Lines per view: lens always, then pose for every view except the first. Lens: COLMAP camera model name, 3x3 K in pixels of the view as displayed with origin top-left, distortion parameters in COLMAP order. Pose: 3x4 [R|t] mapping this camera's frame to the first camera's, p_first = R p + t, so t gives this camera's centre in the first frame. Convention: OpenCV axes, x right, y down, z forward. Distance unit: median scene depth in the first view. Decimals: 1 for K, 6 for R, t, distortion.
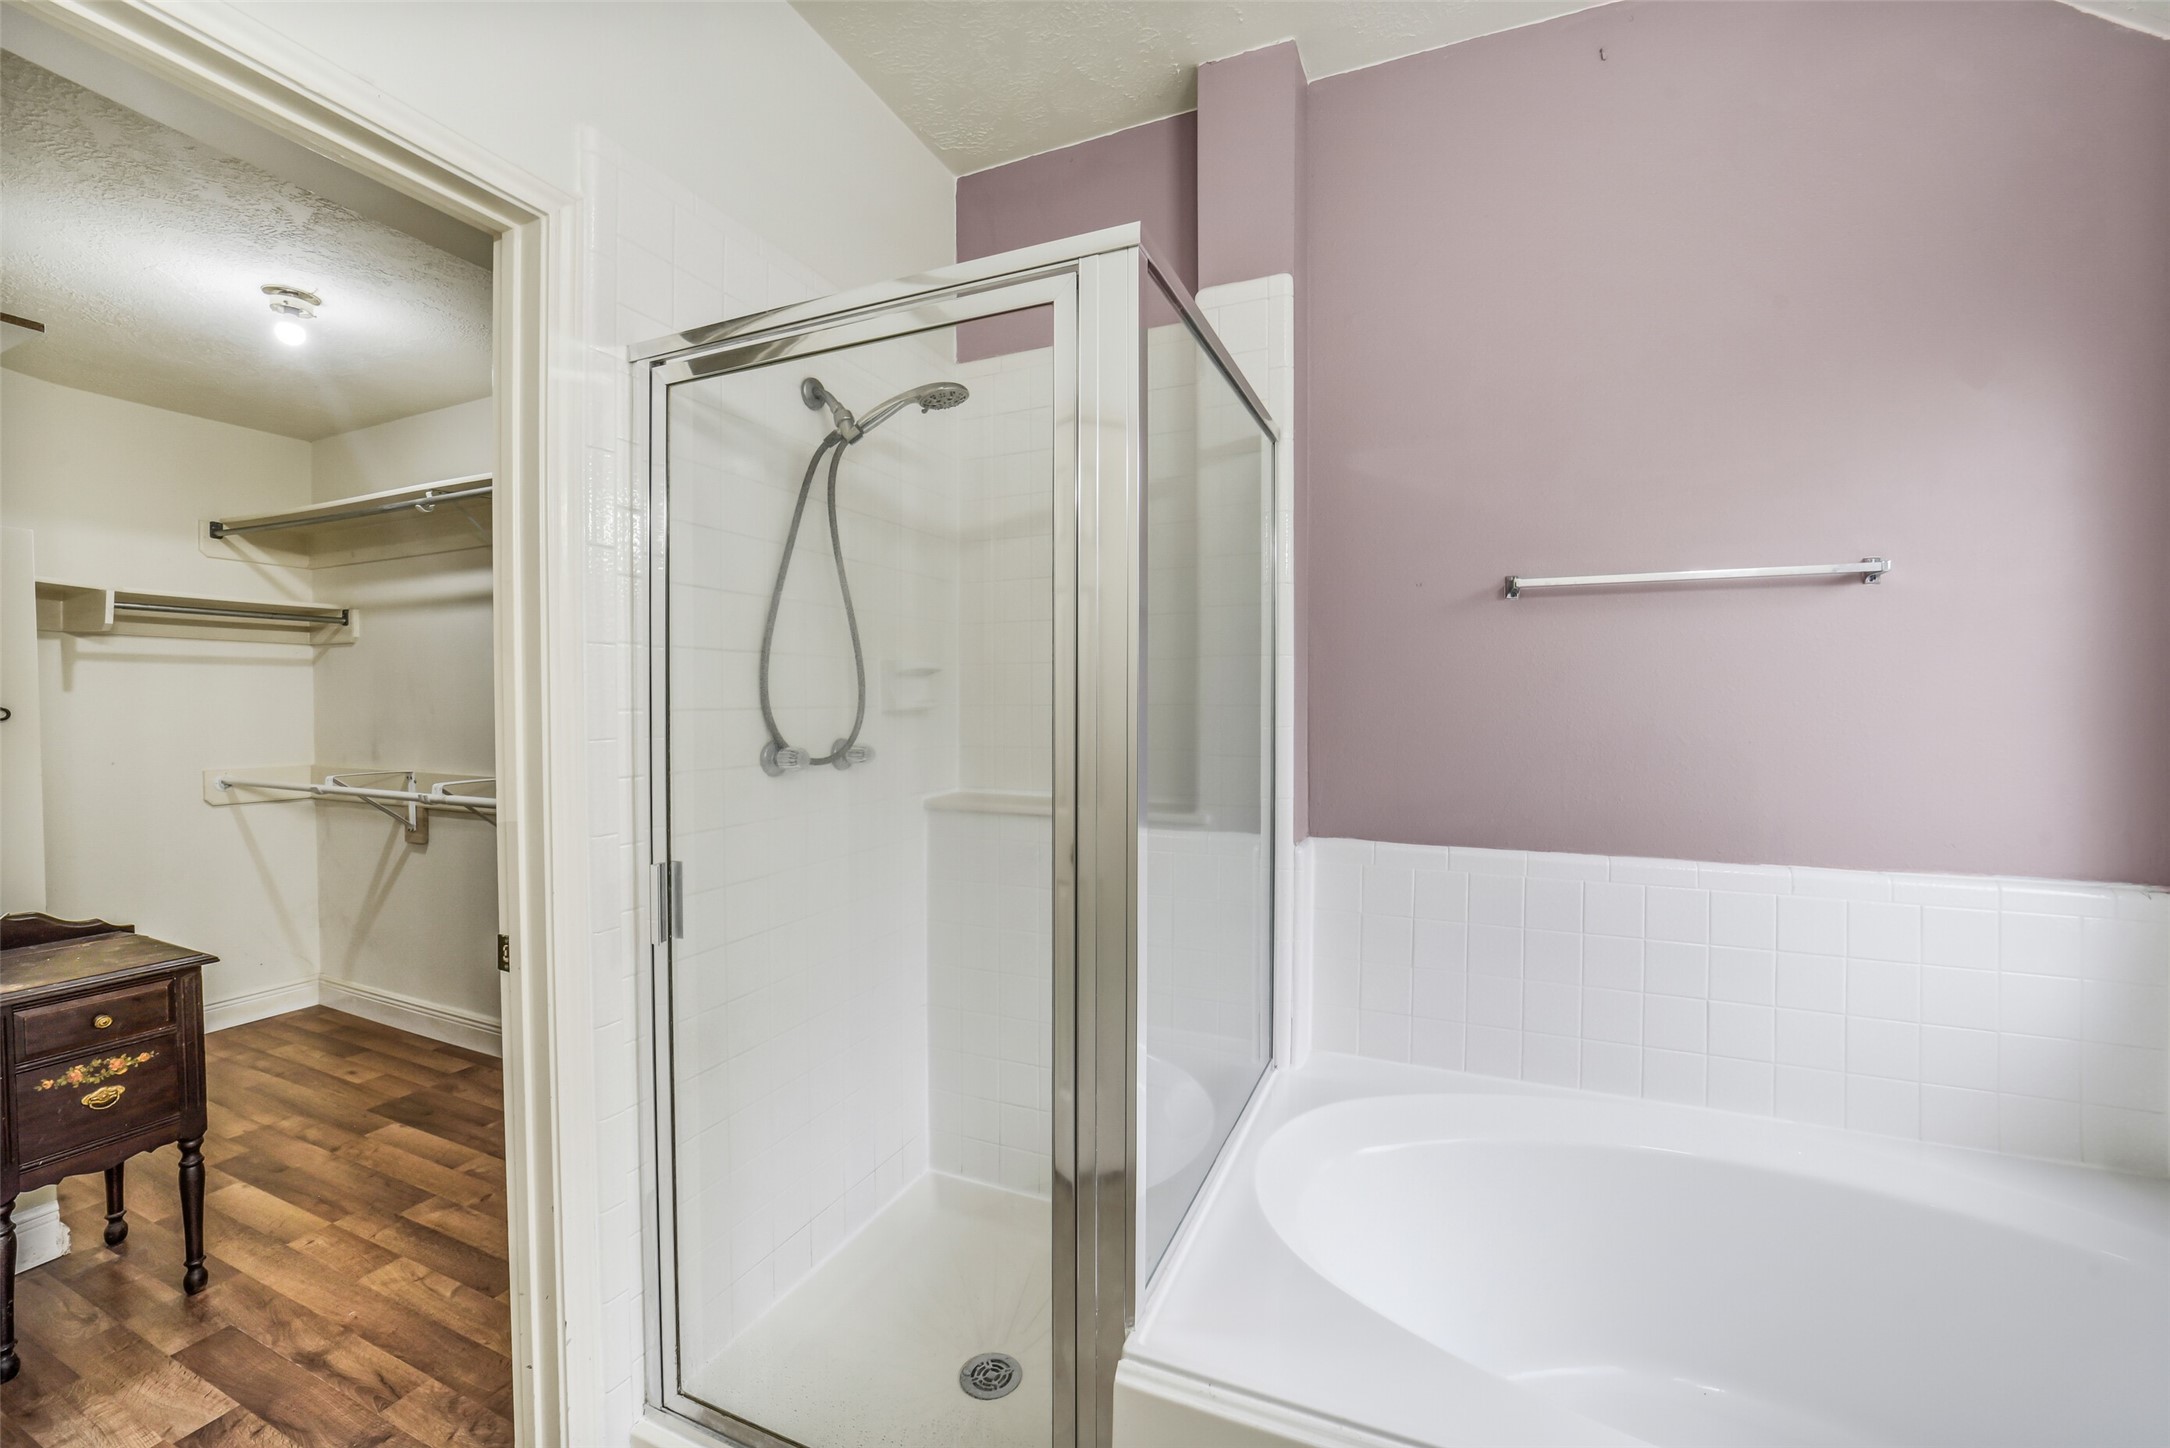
lens RADIAL K [[843.8, 0, 1113.7], [0, 843.8, 743.9], [0, 0, 1]] dist [-0.034281, 0.007371]
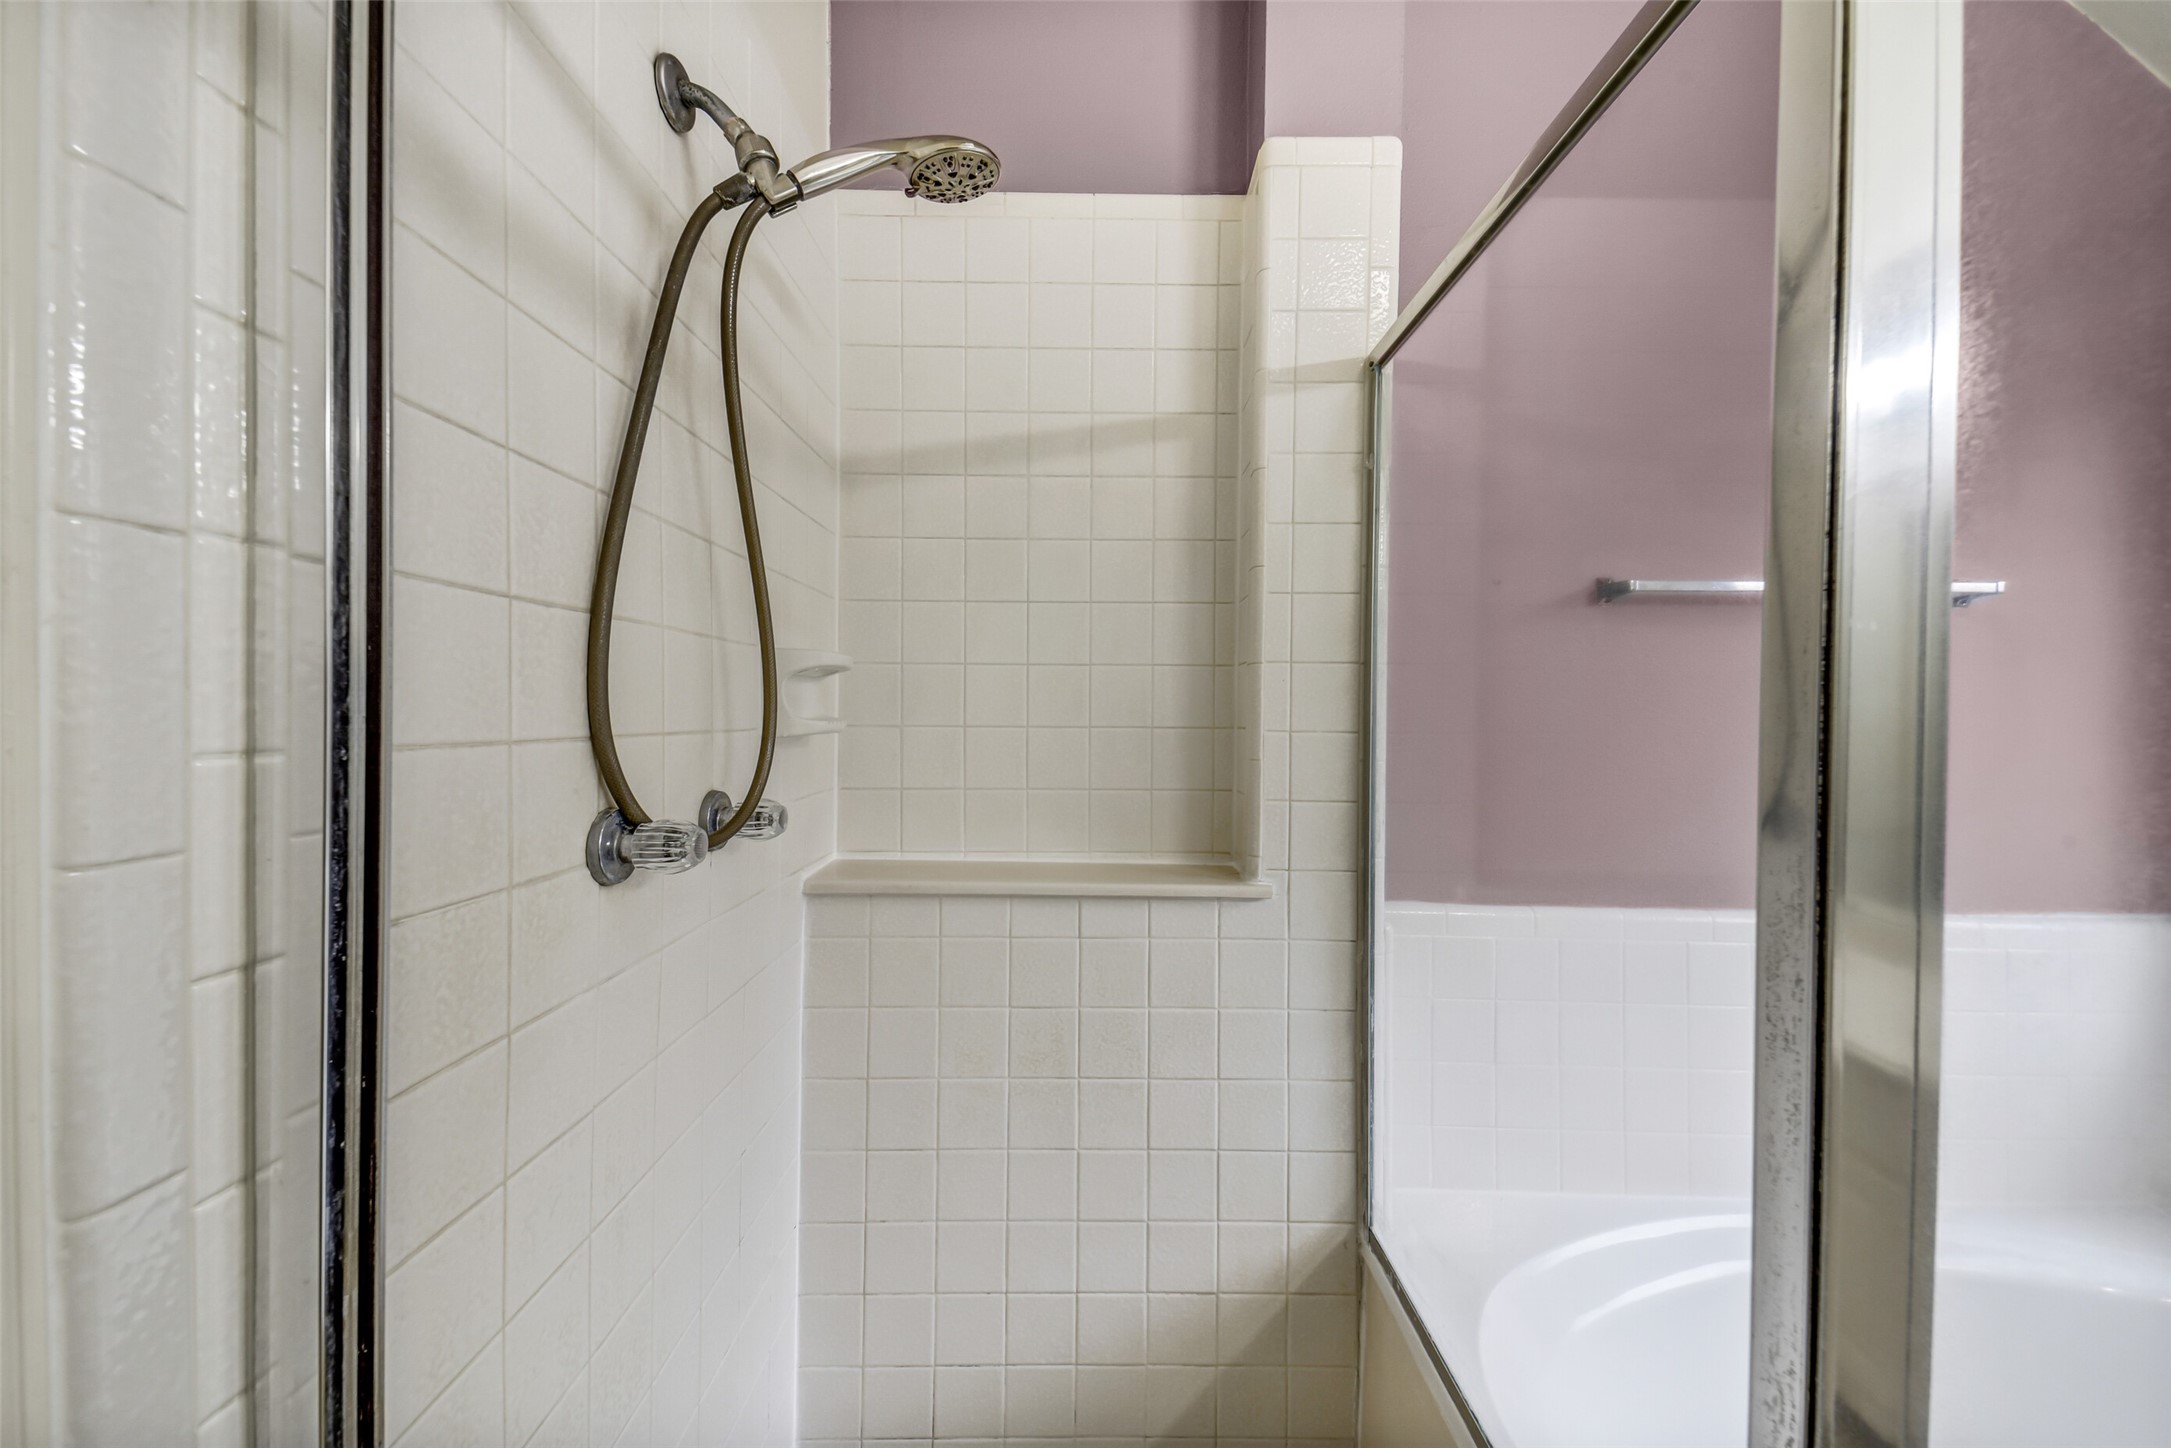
lens RADIAL K [[844.2, 0, 1098.4], [0, 844.2, 736.5], [0, 0, 1]] dist [-0.034281, 0.007371]
pose [[0.922922, 0.006619, 0.384930, -0.272545], [-0.004162, 0.999965, -0.007215, -0.032733], [-0.384965, 0.005057, 0.922917, 0.391325]]
